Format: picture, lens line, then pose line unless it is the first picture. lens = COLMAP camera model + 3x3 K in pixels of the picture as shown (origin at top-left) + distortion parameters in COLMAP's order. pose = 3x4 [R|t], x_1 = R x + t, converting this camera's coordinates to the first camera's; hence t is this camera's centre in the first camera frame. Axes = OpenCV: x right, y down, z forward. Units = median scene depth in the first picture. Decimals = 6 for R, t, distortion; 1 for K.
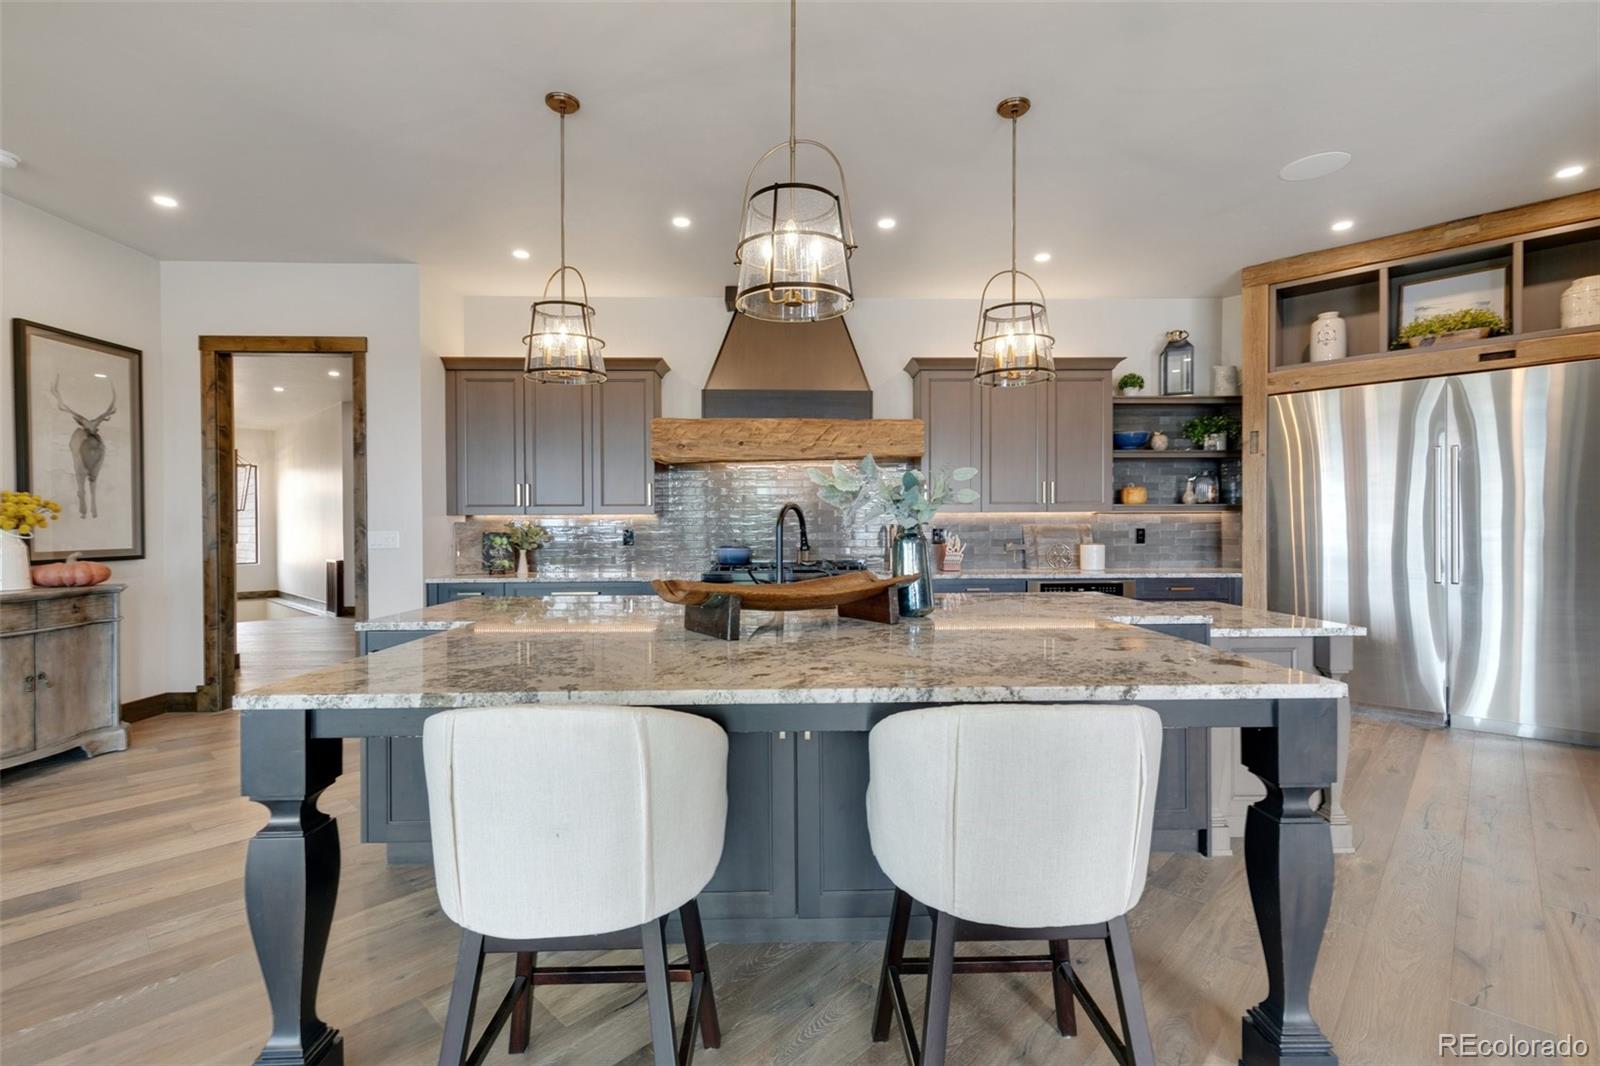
lens RADIAL K [[723.6, 0, 799.8], [0, 723.6, 531.2], [0, 0, 1]] dist [0.012353, -0.000097]
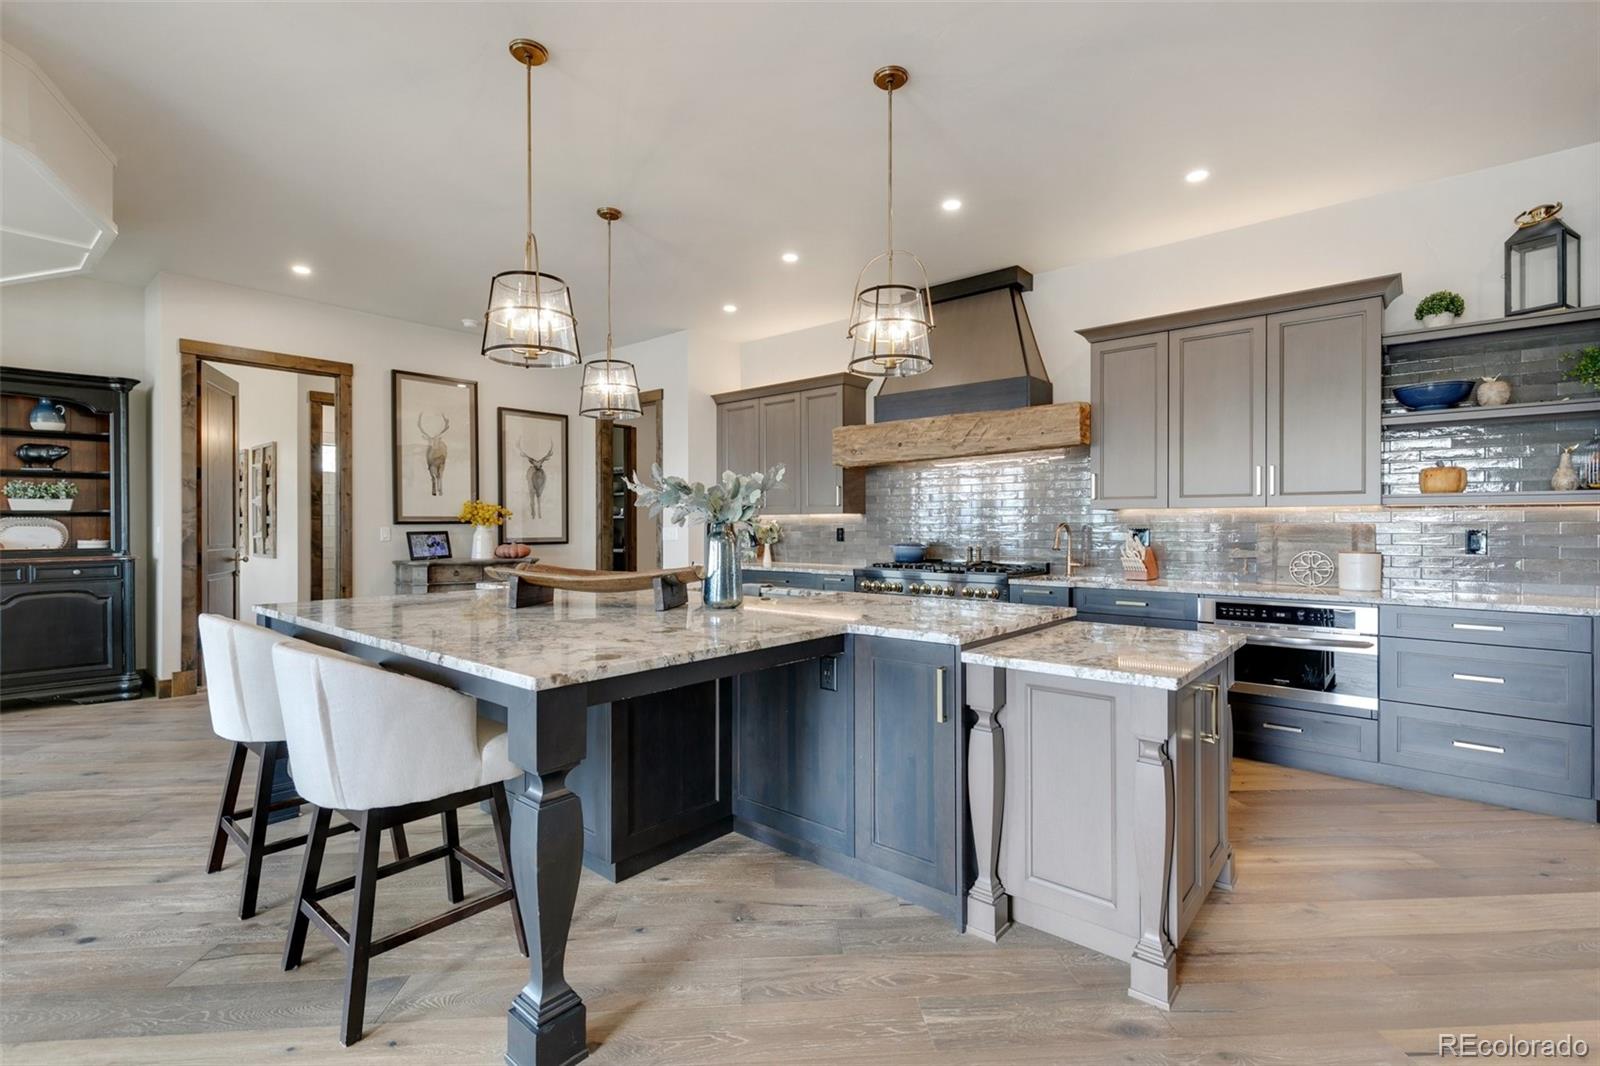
lens RADIAL K [[723.6, 0, 799.3], [0, 723.6, 529.1], [0, 0, 1]] dist [0.012353, -0.000097]
pose [[0.743011, 0.007436, -0.669238, 0.494149], [-0.007625, 0.999967, 0.002644, -0.002533], [0.669236, 0.003138, 0.743043, 0.135067]]
